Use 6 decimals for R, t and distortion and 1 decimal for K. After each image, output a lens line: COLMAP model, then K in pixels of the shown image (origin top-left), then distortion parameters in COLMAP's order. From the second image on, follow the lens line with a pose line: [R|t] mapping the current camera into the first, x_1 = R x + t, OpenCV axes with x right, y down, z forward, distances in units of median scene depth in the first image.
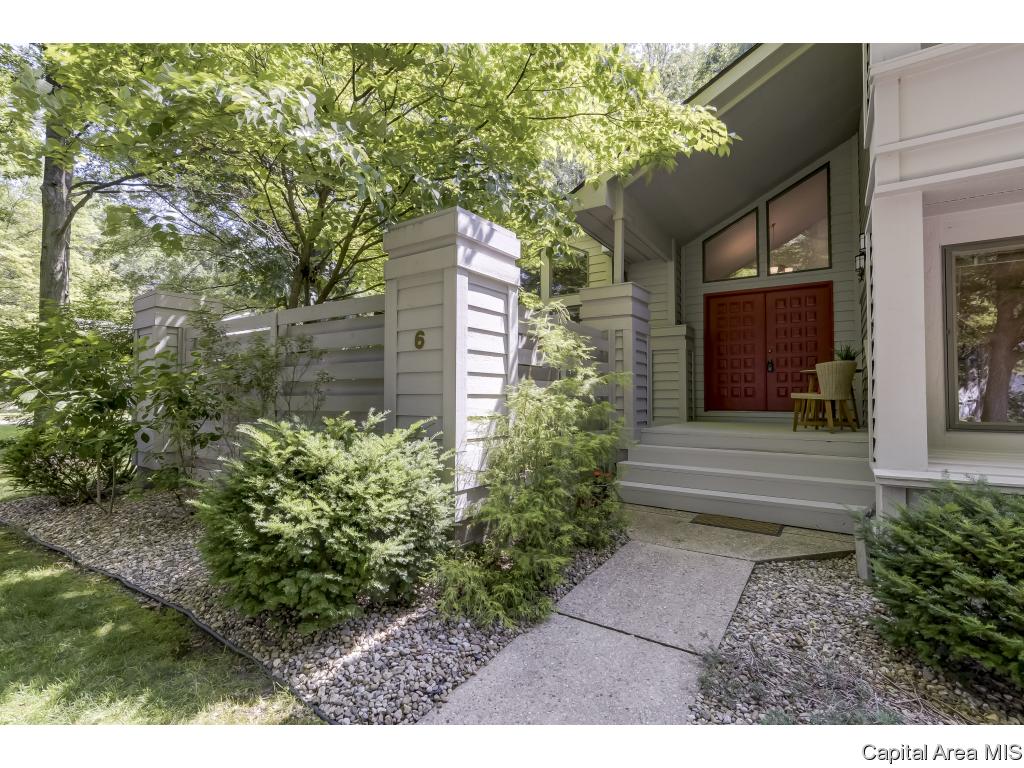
lens RADIAL K [[493.3, 0, 512.9], [0, 493.3, 386.9], [0, 0, 1]] dist [-0.010522, 0.009179]
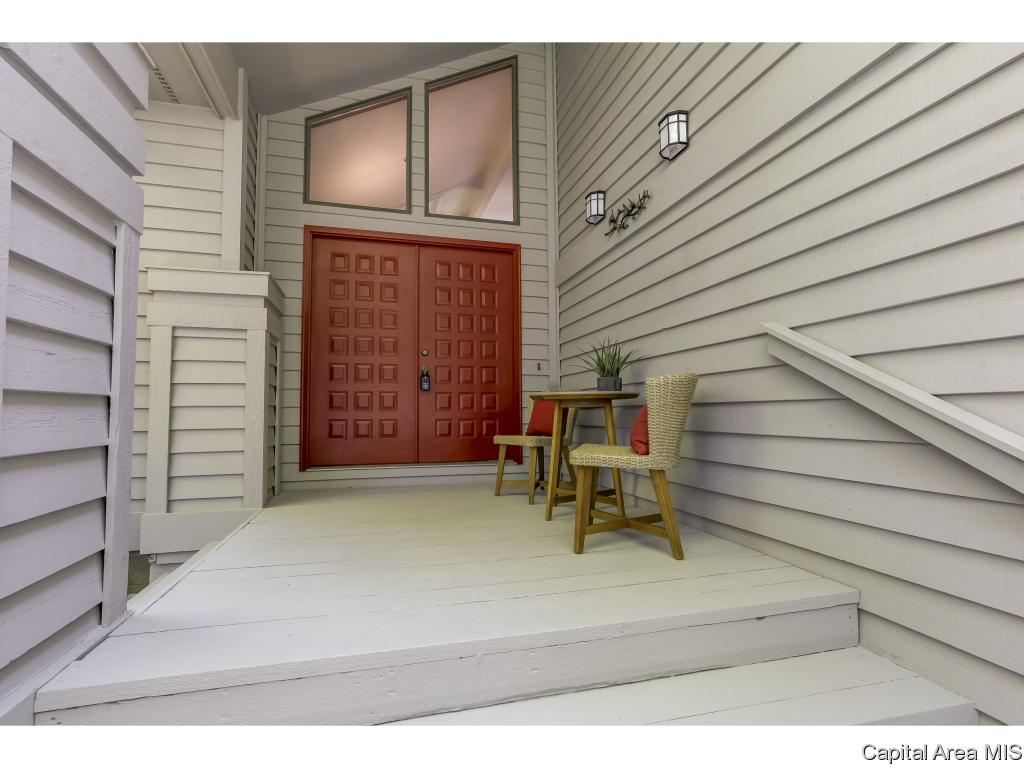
lens RADIAL K [[493.3, 0, 513.3], [0, 493.3, 384.6], [0, 0, 1]] dist [-0.010522, 0.009179]
pose [[0.668211, 0.039056, 0.742946, 0.196688], [-0.008979, 0.998972, -0.044439, -0.015376], [-0.743917, 0.023024, 0.667875, 0.606817]]
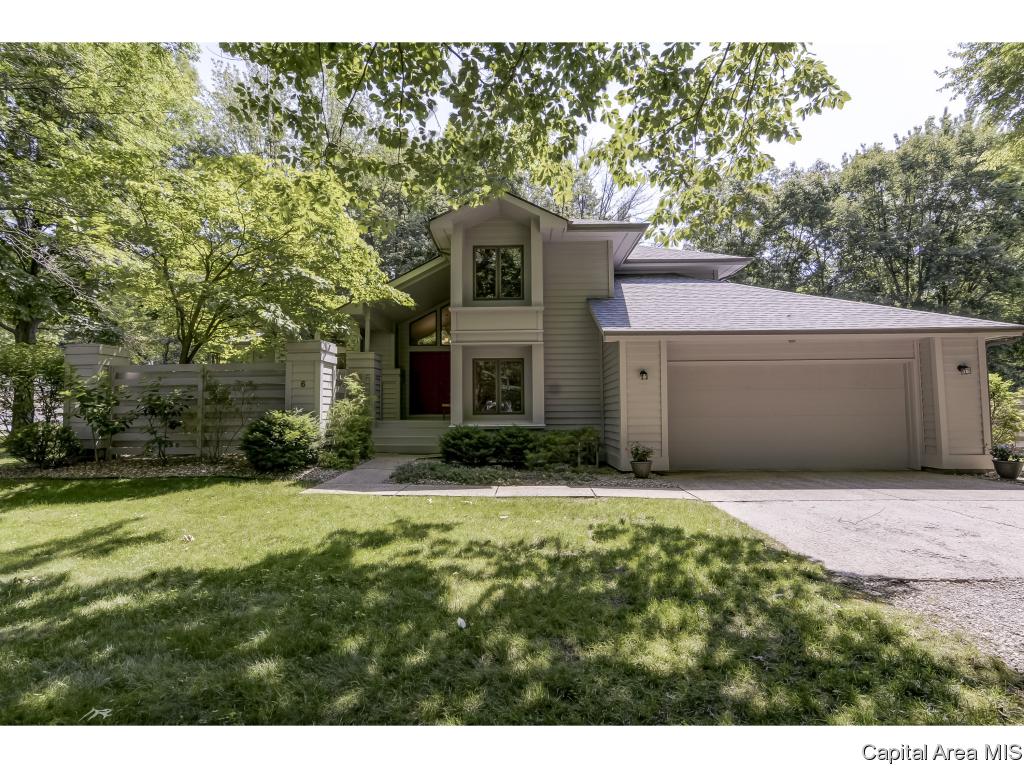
lens RADIAL K [[493.3, 0, 514.2], [0, 493.3, 386.4], [0, 0, 1]] dist [-0.010522, 0.009179]
pose [[0.852575, 0.019752, 0.522232, -0.273458], [-0.002178, 0.999411, -0.034245, 0.005024], [-0.522601, 0.028059, 0.852116, -0.876755]]
